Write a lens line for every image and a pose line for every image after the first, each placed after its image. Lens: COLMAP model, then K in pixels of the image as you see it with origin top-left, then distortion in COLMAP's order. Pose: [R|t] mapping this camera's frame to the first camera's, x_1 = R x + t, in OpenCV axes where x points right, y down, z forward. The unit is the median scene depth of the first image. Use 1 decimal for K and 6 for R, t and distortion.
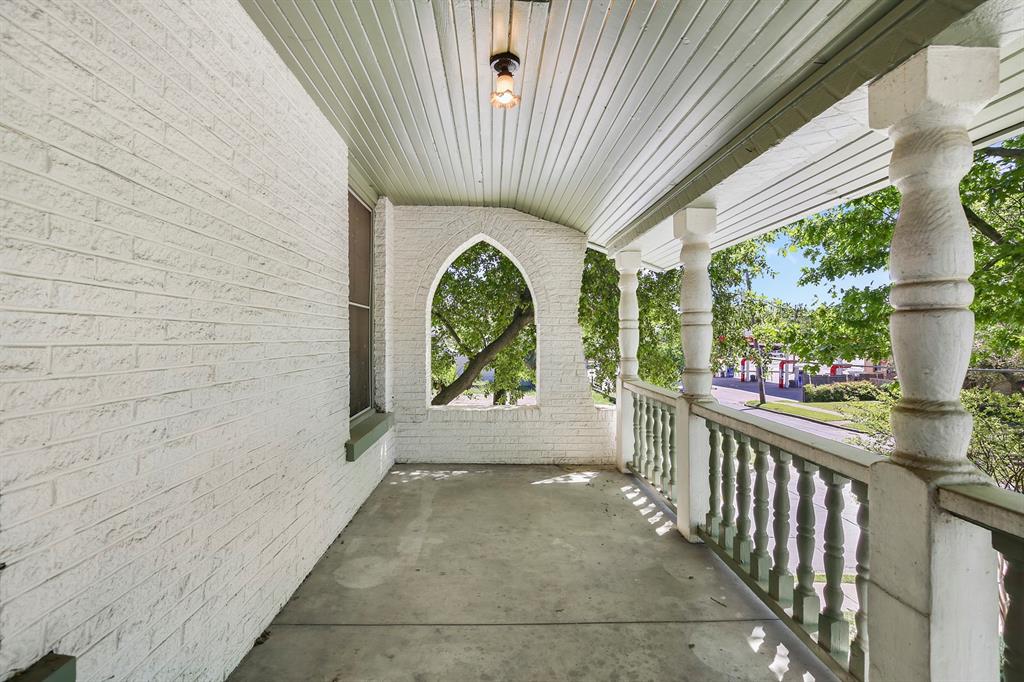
lens RADIAL K [[468.1, 0, 510.8], [0, 468.1, 340.6], [0, 0, 1]] dist [-0.009715, 0.001042]
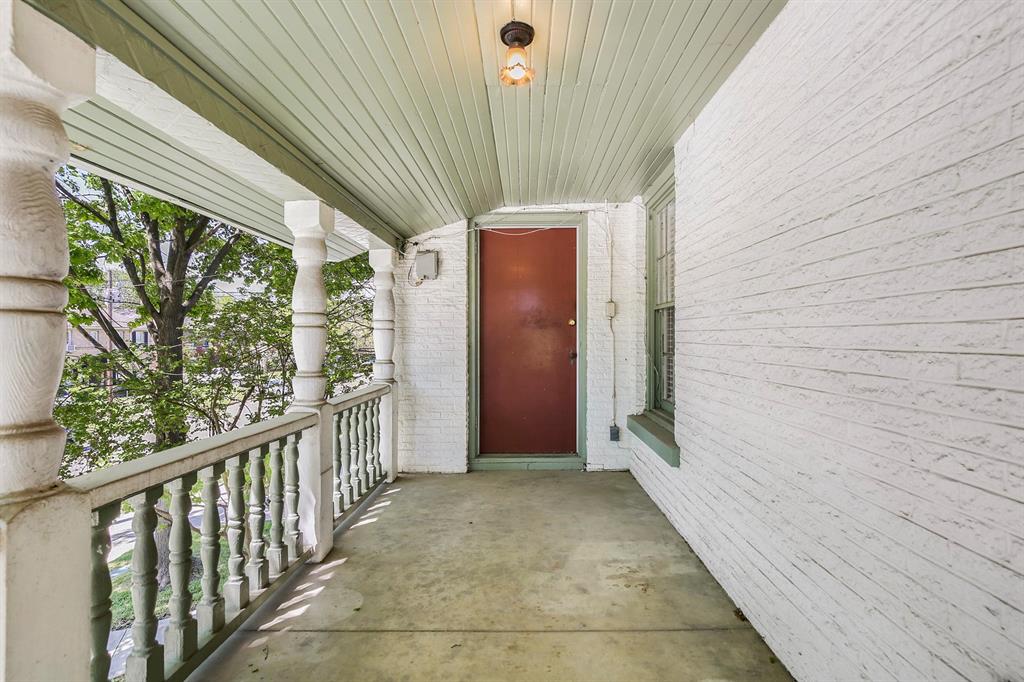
lens RADIAL K [[468.1, 0, 510.8], [0, 468.1, 340.6], [0, 0, 1]] dist [-0.009715, 0.001042]
pose [[-0.997815, 0.000578, 0.066071, -0.063078], [0.001363, 0.999929, 0.011838, -0.019083], [-0.066060, 0.011902, -0.997745, 2.004629]]
